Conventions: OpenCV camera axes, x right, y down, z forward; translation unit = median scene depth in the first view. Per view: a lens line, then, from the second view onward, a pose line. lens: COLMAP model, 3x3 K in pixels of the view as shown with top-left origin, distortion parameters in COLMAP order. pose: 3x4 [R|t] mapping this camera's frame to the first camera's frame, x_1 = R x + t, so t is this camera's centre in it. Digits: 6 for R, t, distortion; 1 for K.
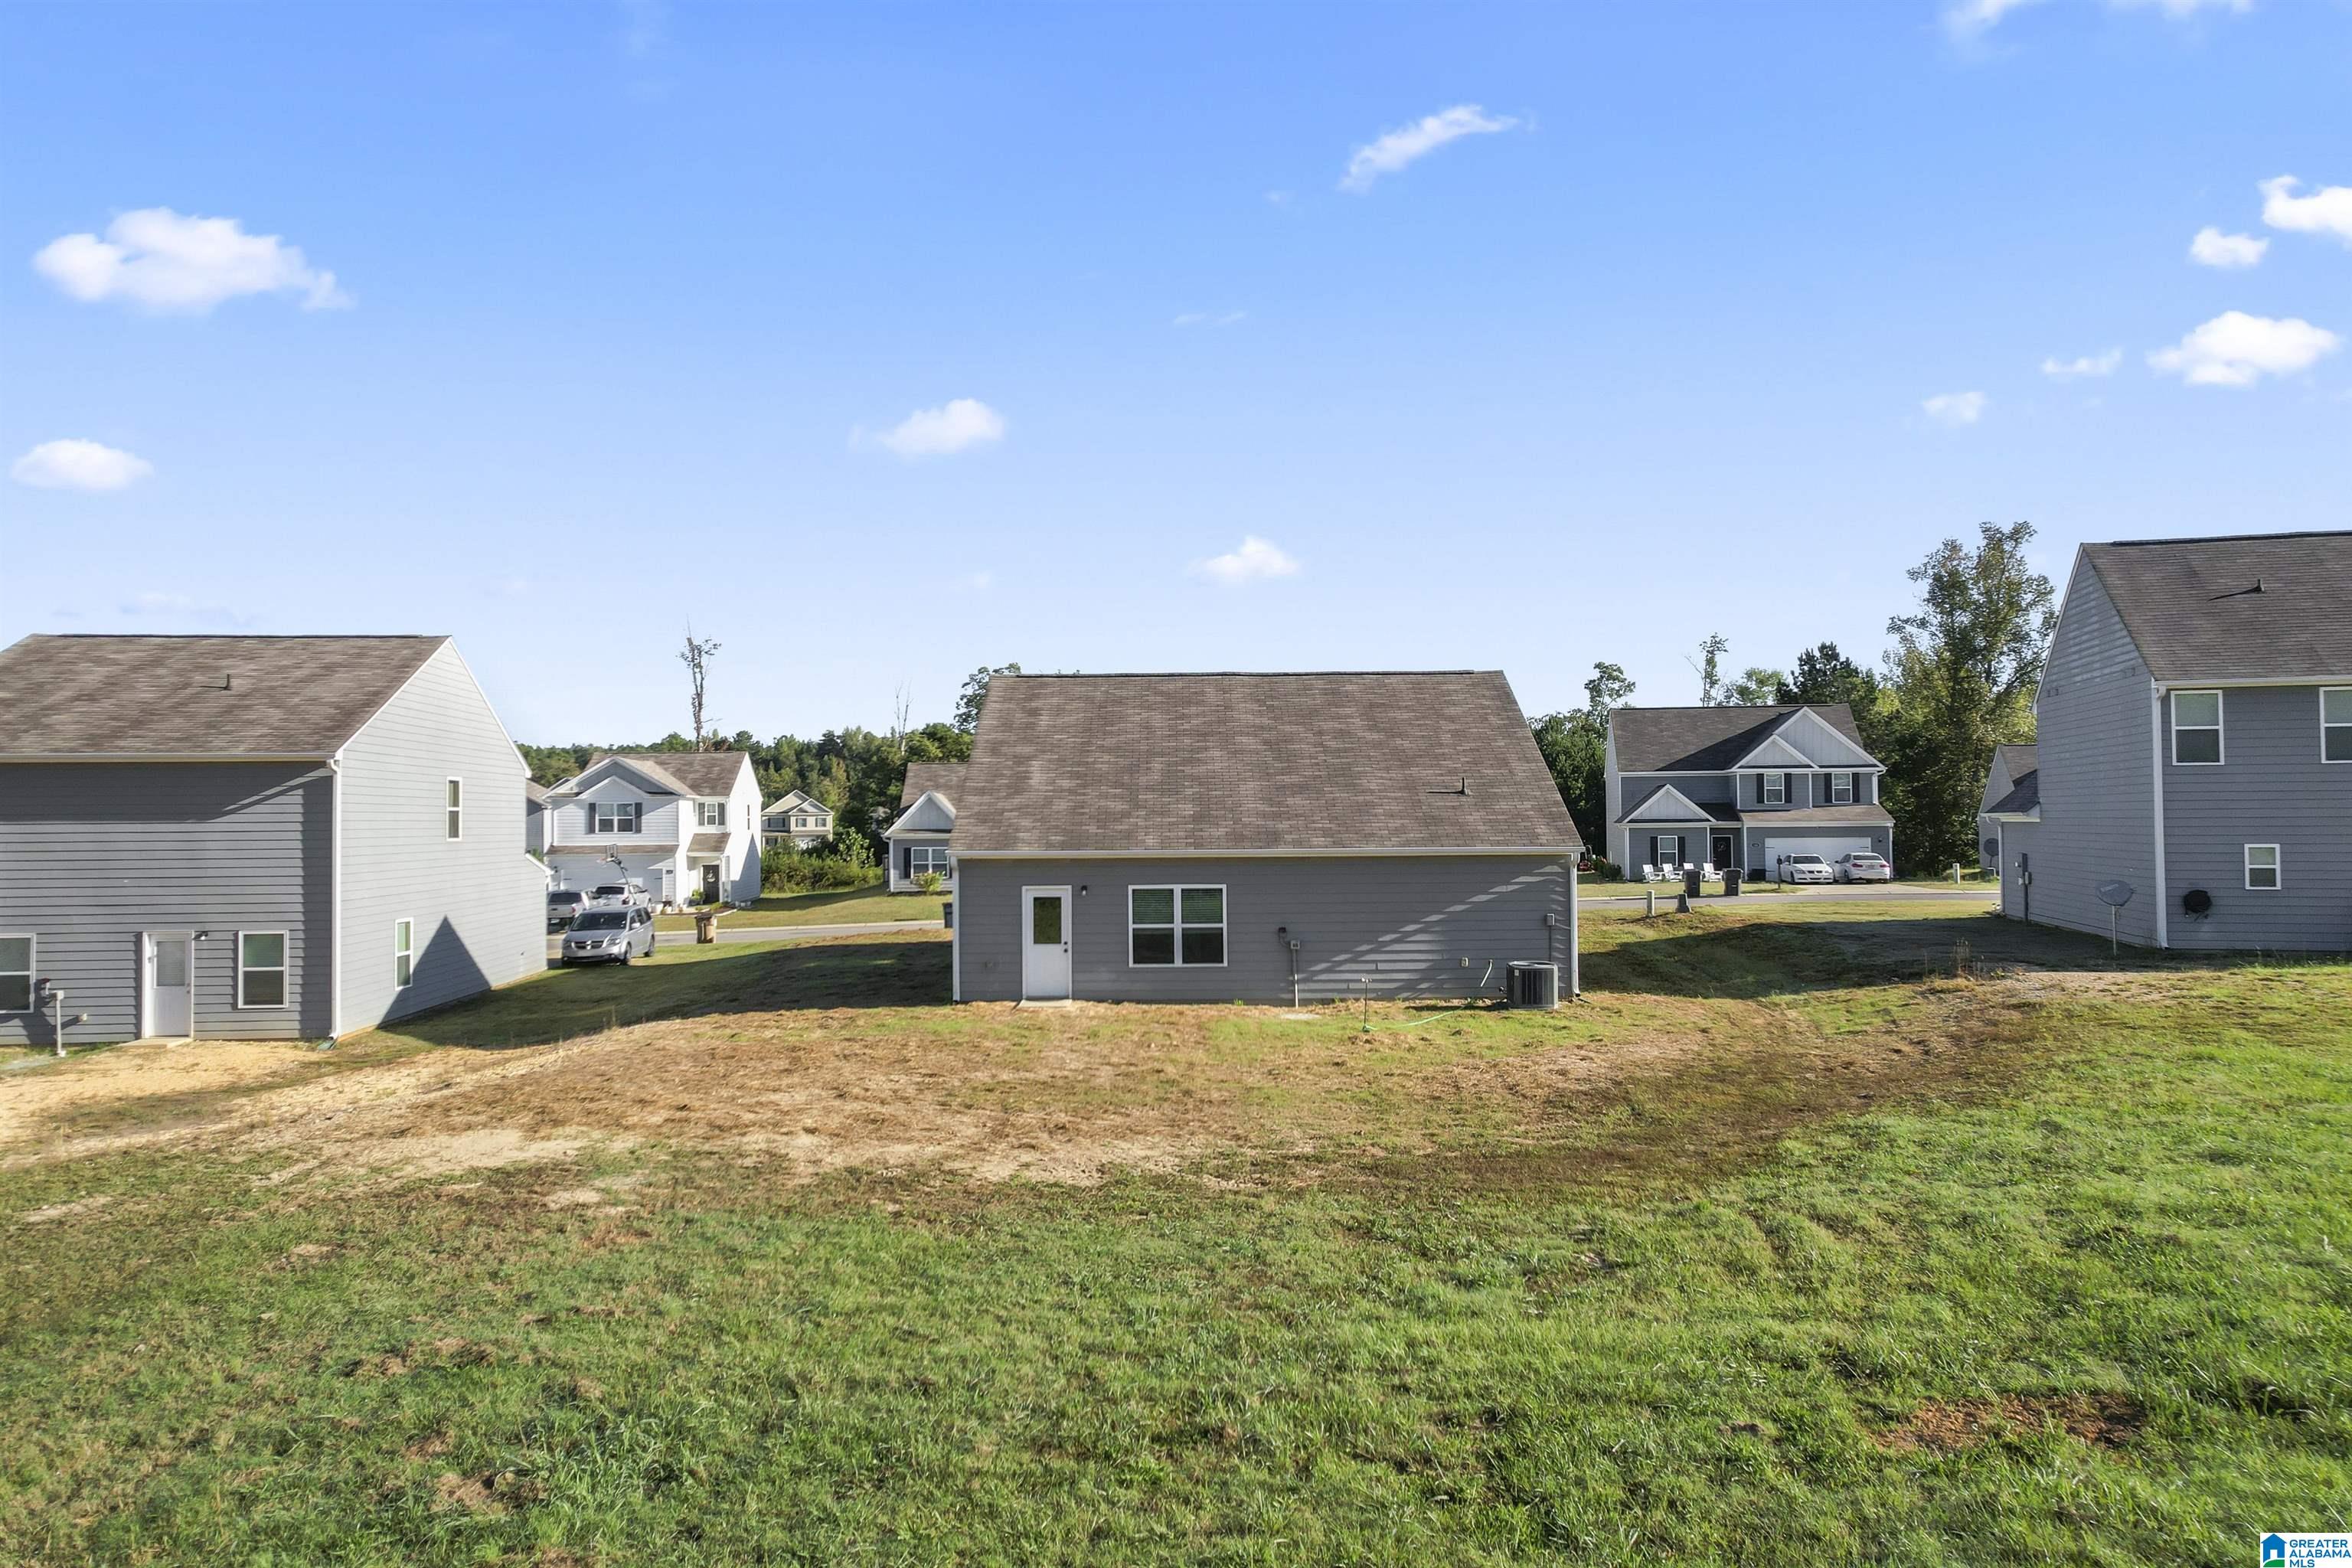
lens RADIAL K [[1521.1, 0, 1176.0], [0, 1521.1, 784.0], [0, 0, 1]] dist [-0.041732, 0.002295]
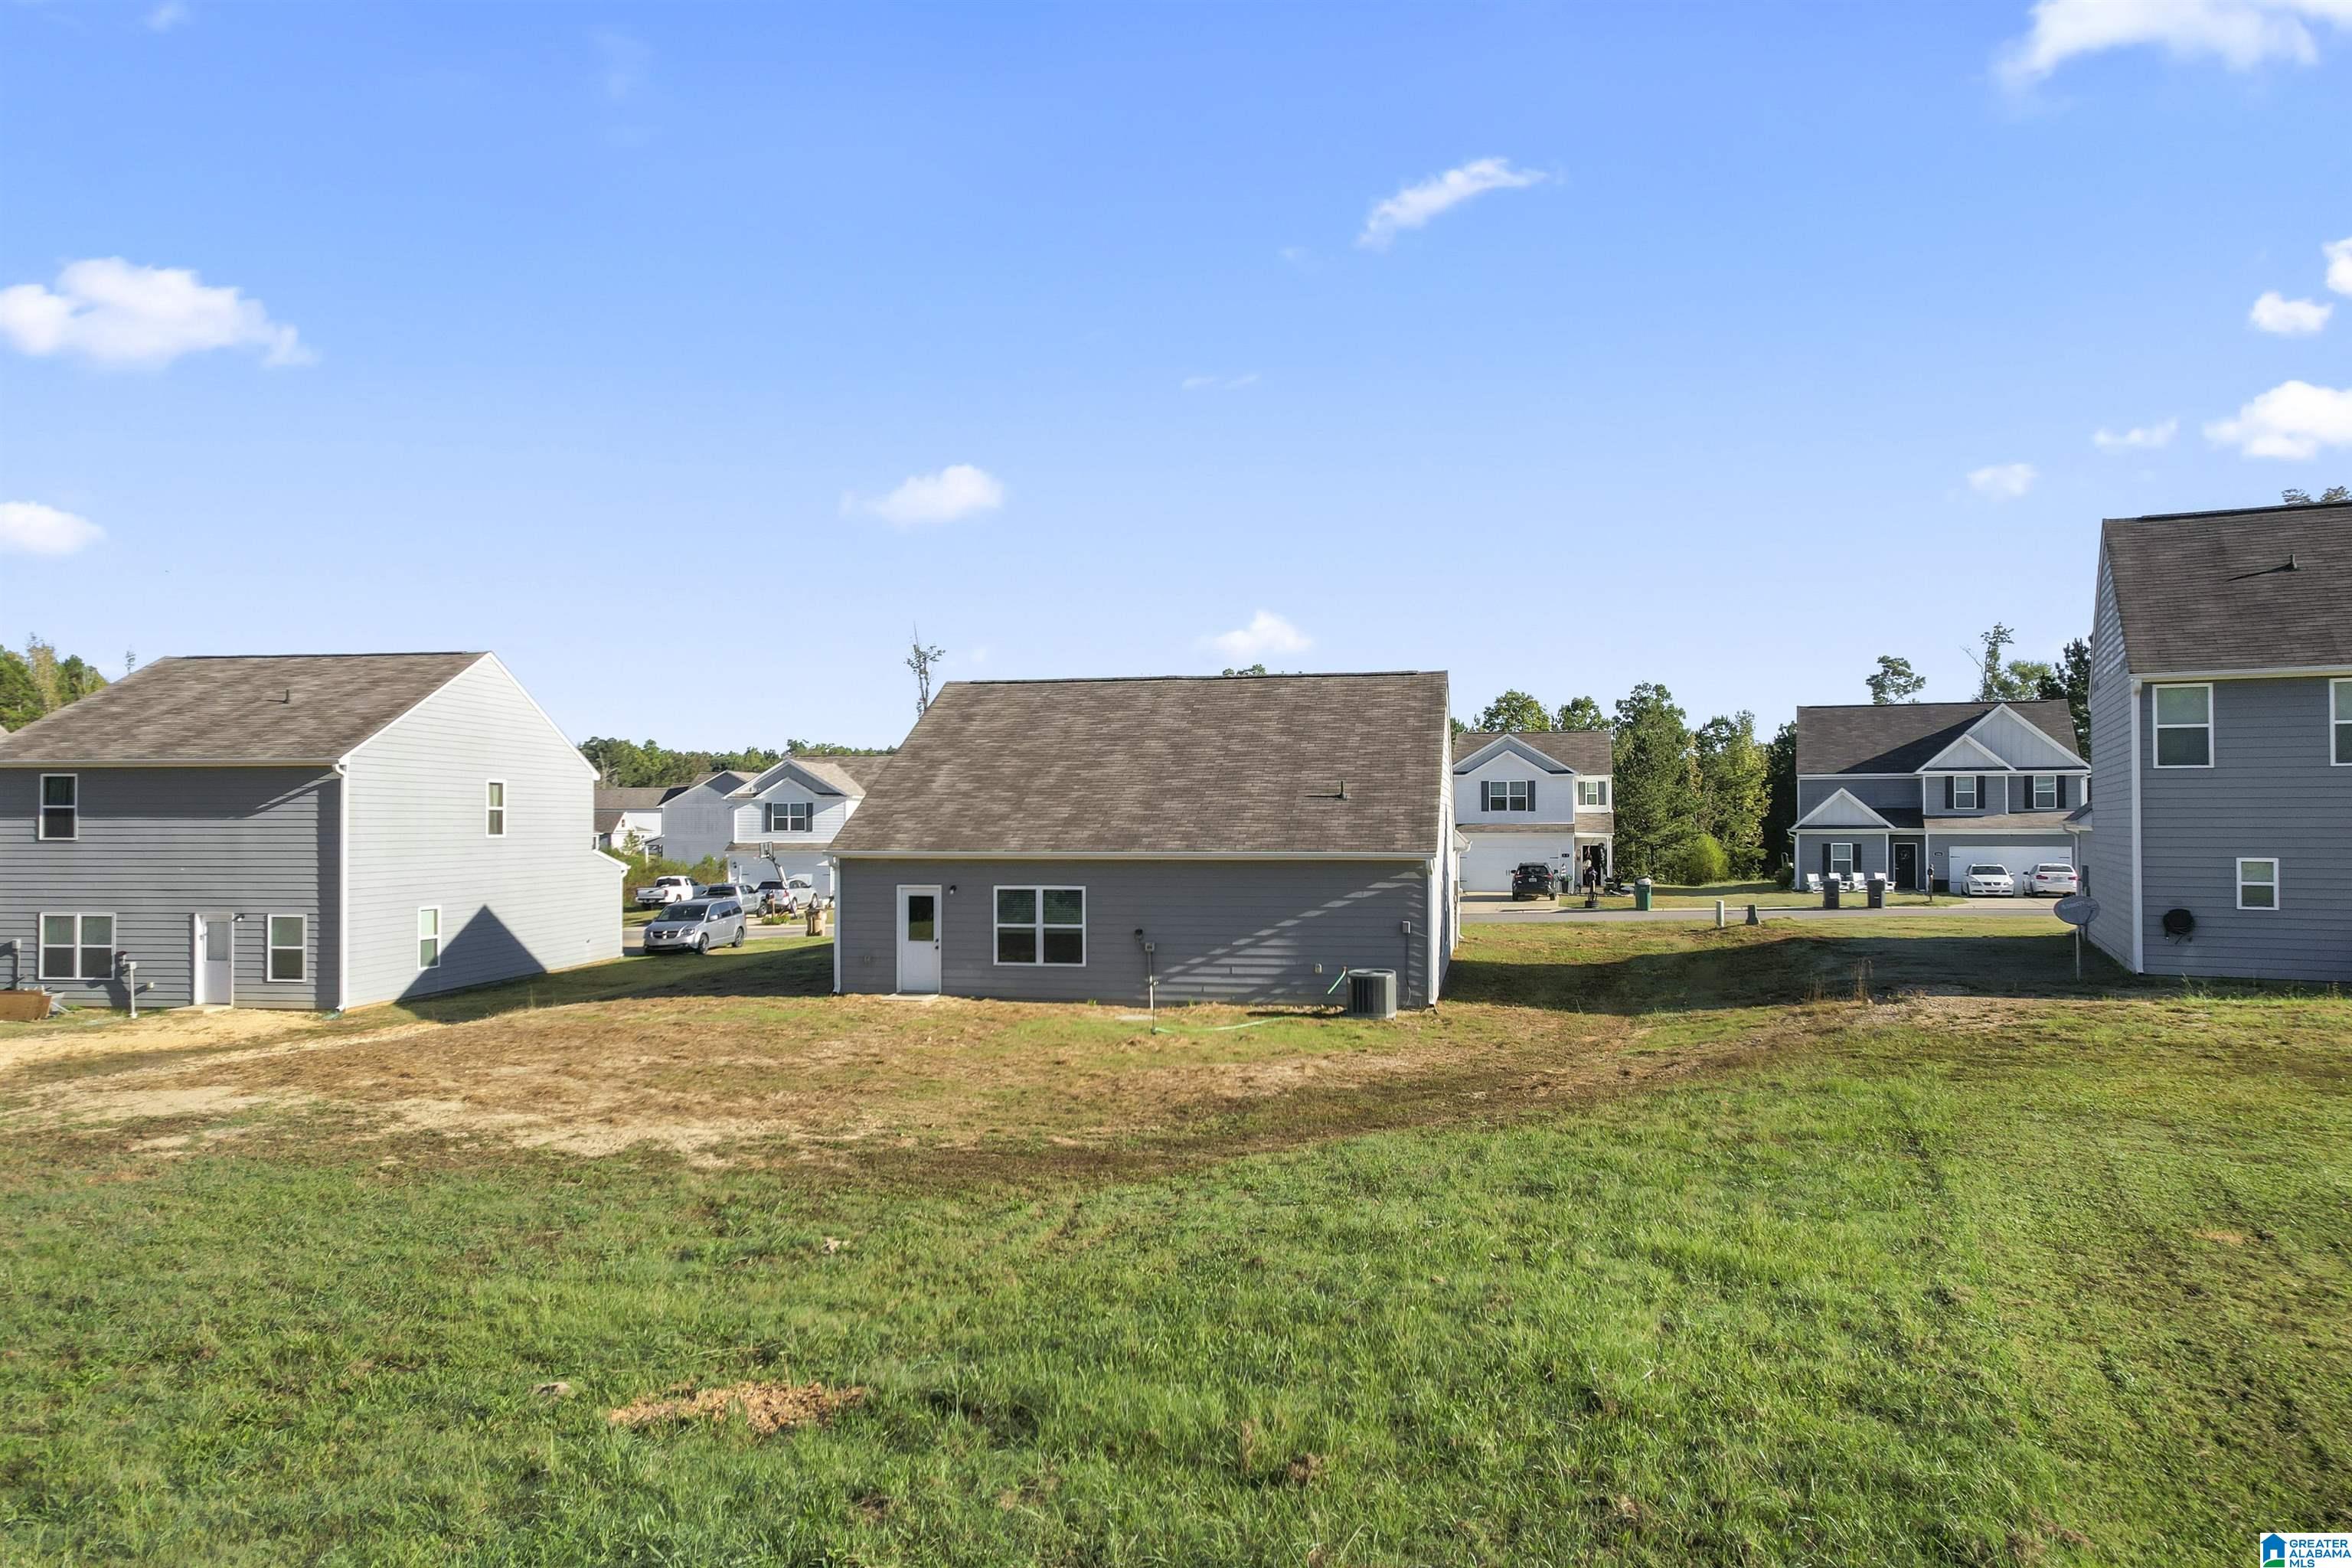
lens RADIAL K [[1532.8, 0, 1176.0], [0, 1532.8, 784.0], [0, 0, 1]] dist [-0.043089, 0.000654]
pose [[0.979657, 0.001451, -0.200674, 0.279742], [-0.001659, 0.999998, -0.000869, -0.001428], [0.200672, 0.001184, 0.979658, 0.006578]]
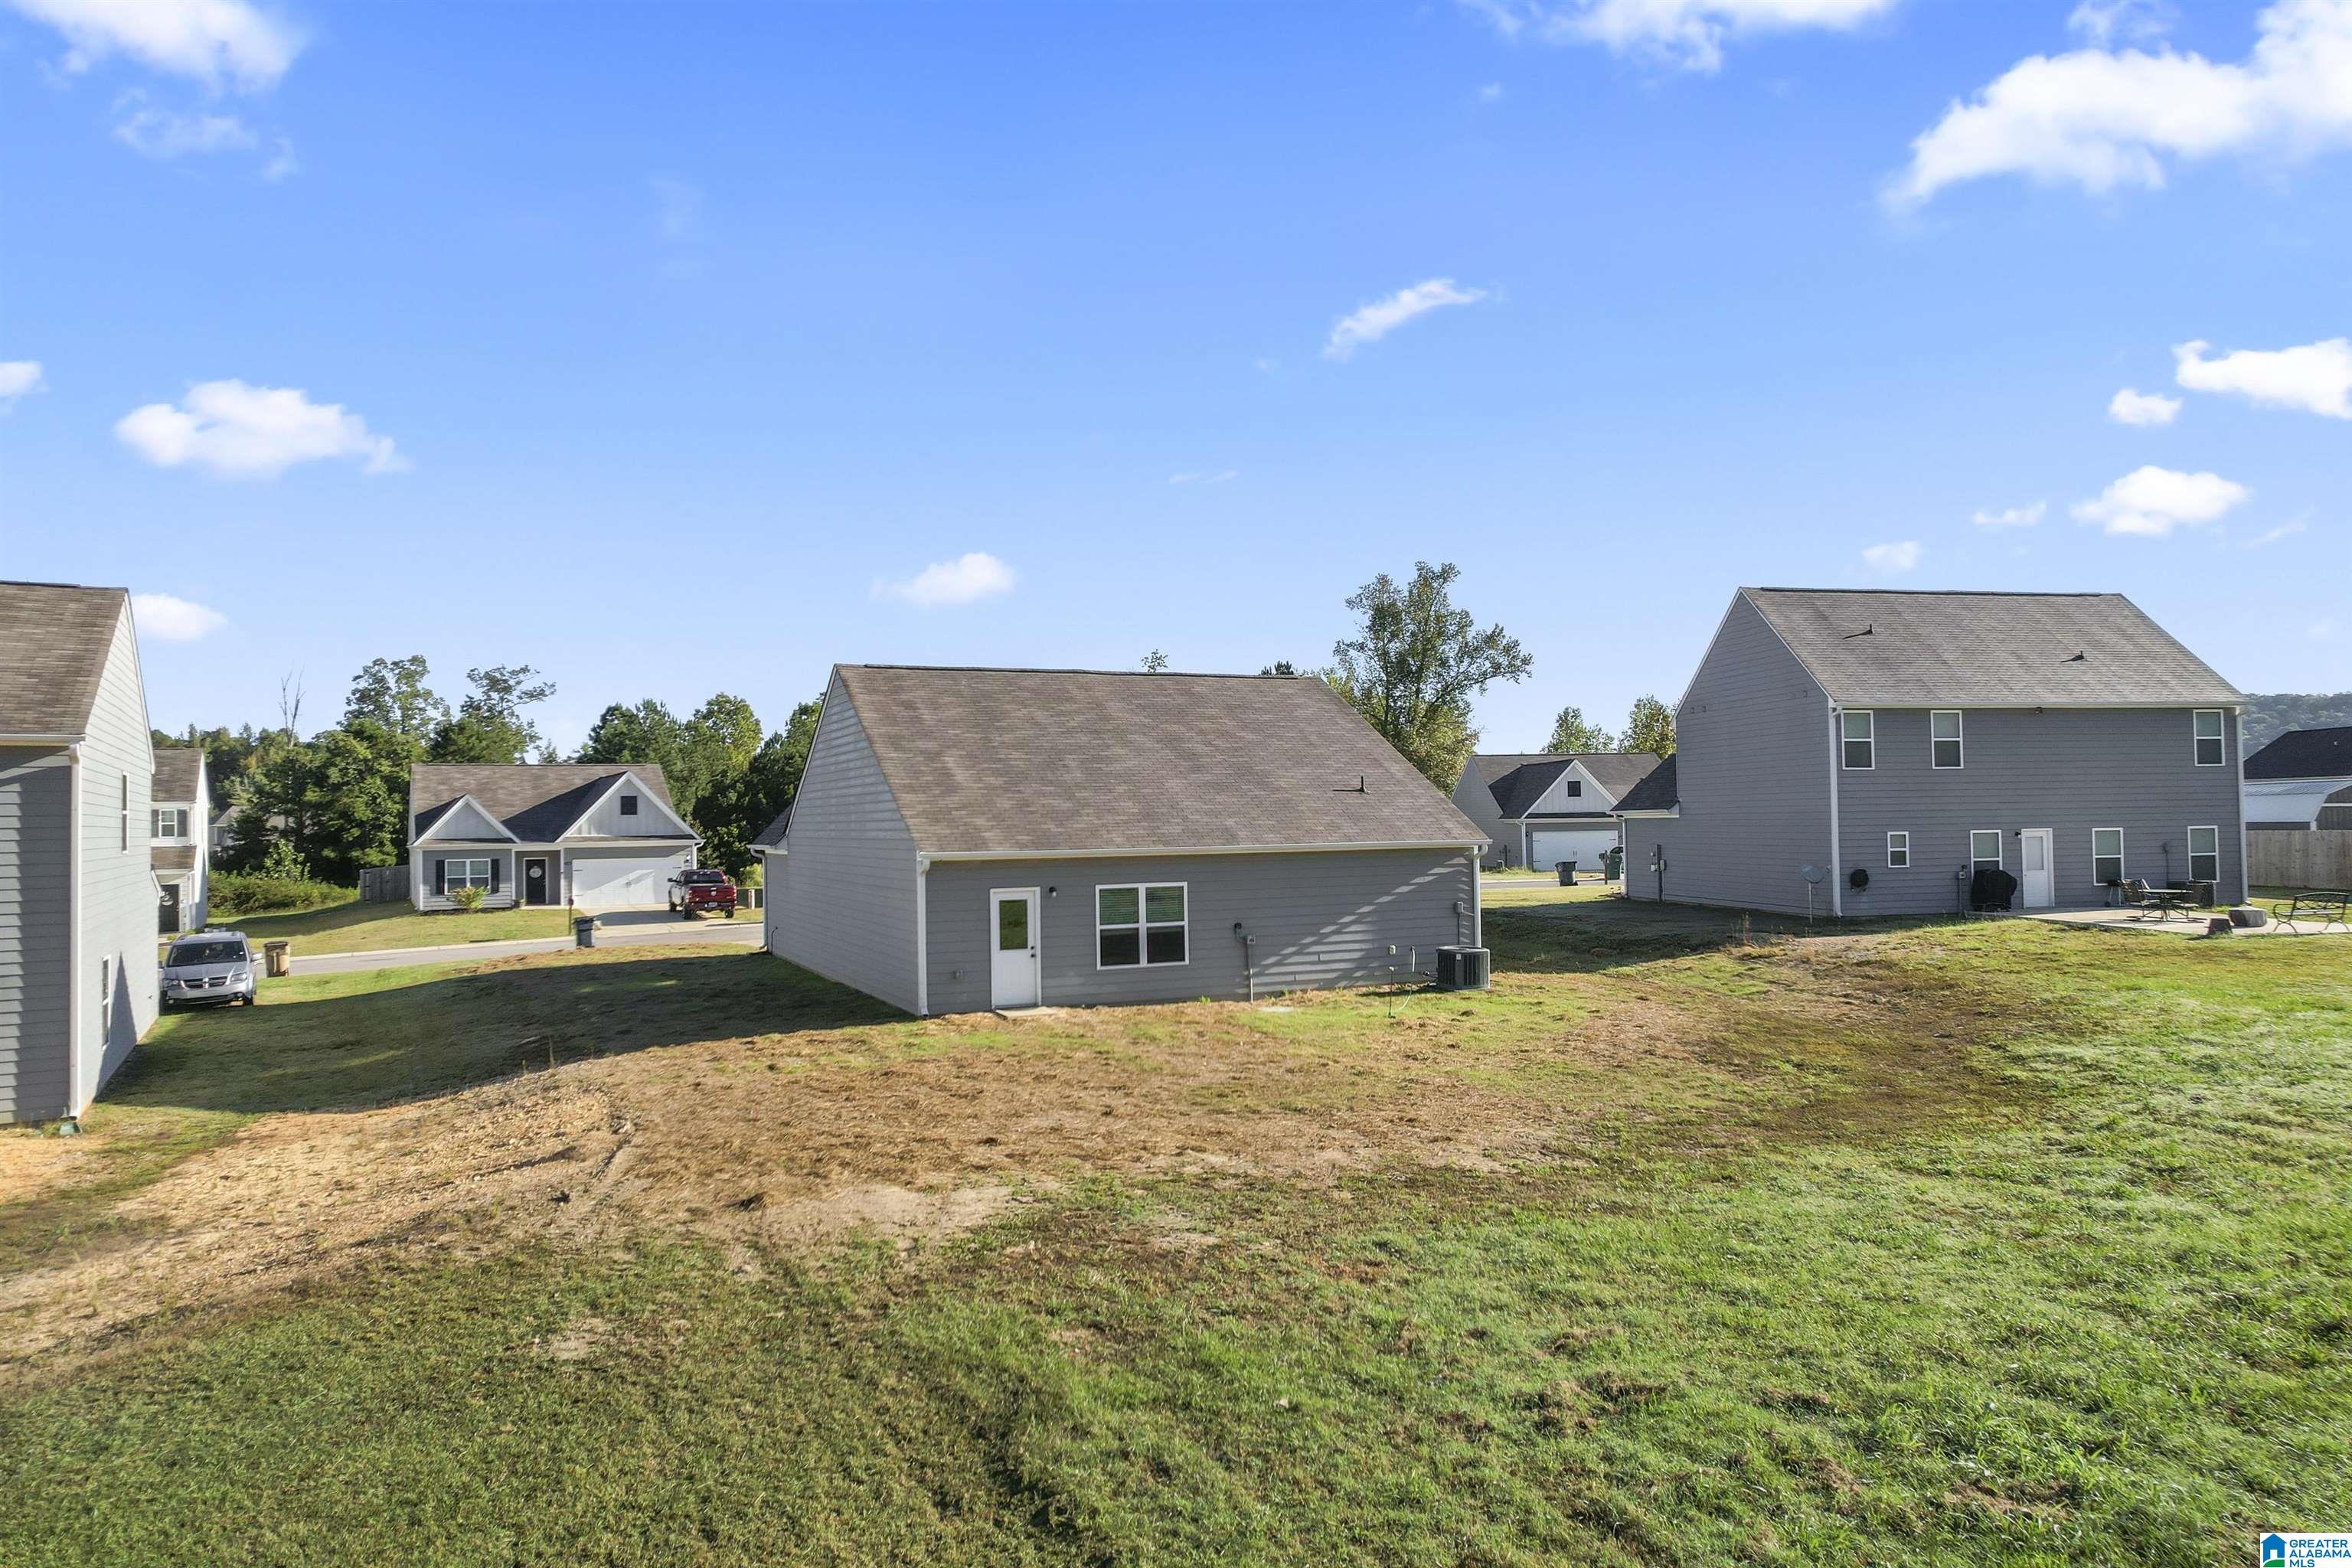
lens RADIAL K [[1512.4, 0, 1176.0], [0, 1512.4, 784.0], [0, 0, 1]] dist [-0.041312, 0.001284]
pose [[0.907064, 0.002833, 0.420983, -0.366358], [-0.000572, 0.999985, -0.005497, 0.006818], [-0.420992, 0.004746, 0.907052, 0.098214]]
